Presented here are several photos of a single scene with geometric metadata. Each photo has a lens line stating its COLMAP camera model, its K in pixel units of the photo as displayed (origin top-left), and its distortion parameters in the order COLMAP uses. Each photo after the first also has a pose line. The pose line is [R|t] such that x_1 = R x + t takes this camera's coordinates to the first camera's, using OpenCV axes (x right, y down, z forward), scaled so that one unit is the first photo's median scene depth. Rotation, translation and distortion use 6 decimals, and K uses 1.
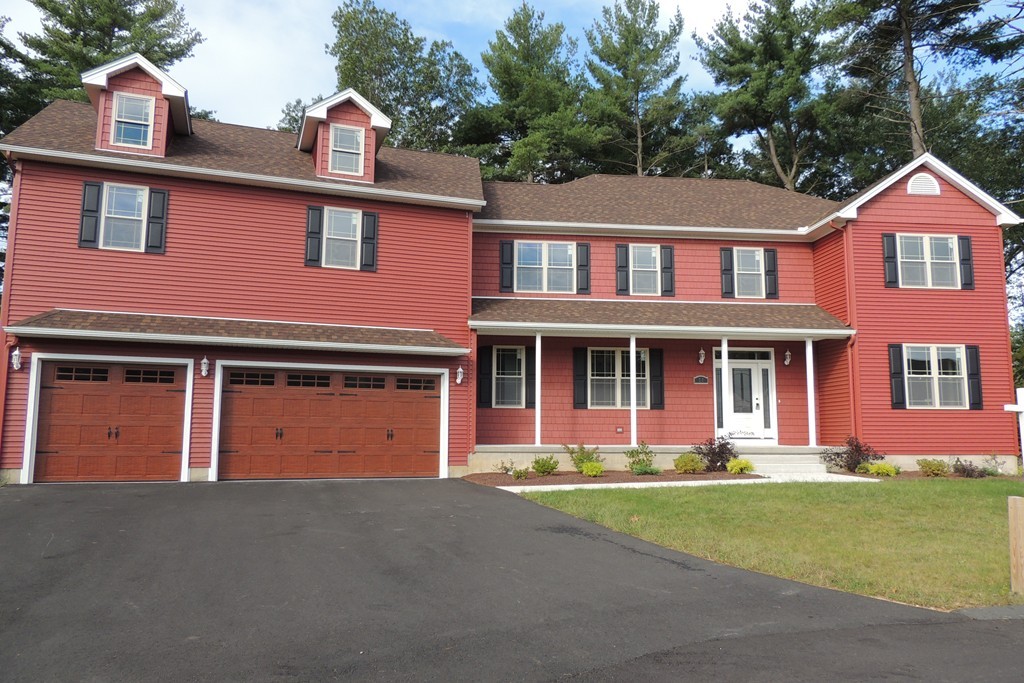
lens RADIAL K [[729.3, 0, 521.2], [0, 729.3, 343.8], [0, 0, 1]] dist [-0.007099, -0.001970]
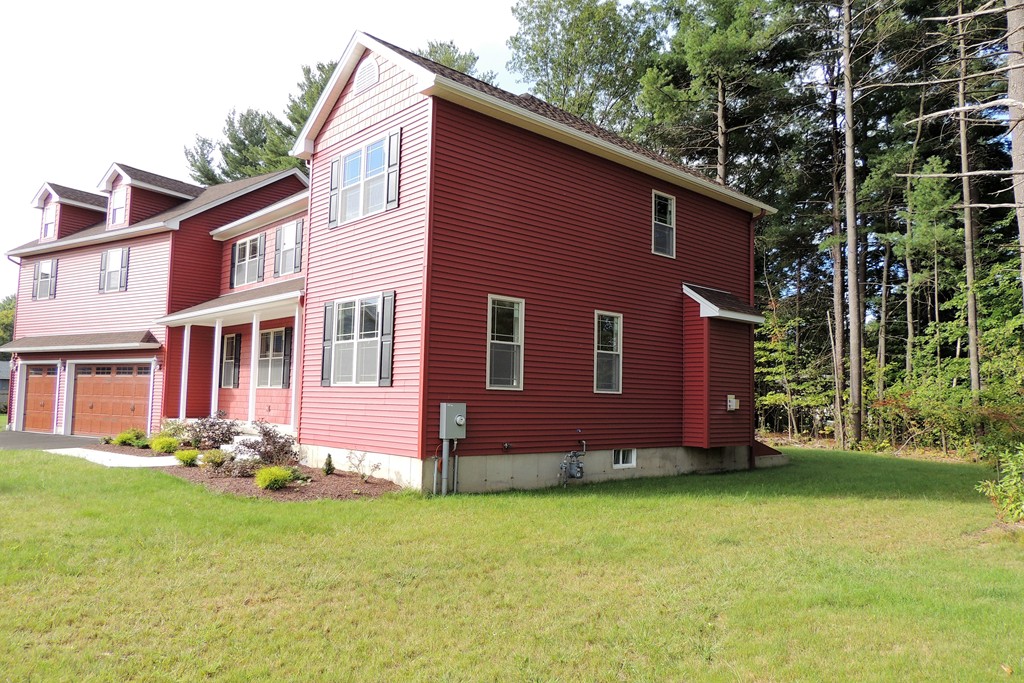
lens RADIAL K [[729.3, 0, 521.2], [0, 729.3, 343.8], [0, 0, 1]] dist [-0.007099, -0.001970]
pose [[0.600933, -0.054059, -0.797469, 1.245142], [0.076671, 0.997008, -0.009809, 0.067300], [0.795613, -0.055248, 0.603280, 0.705548]]
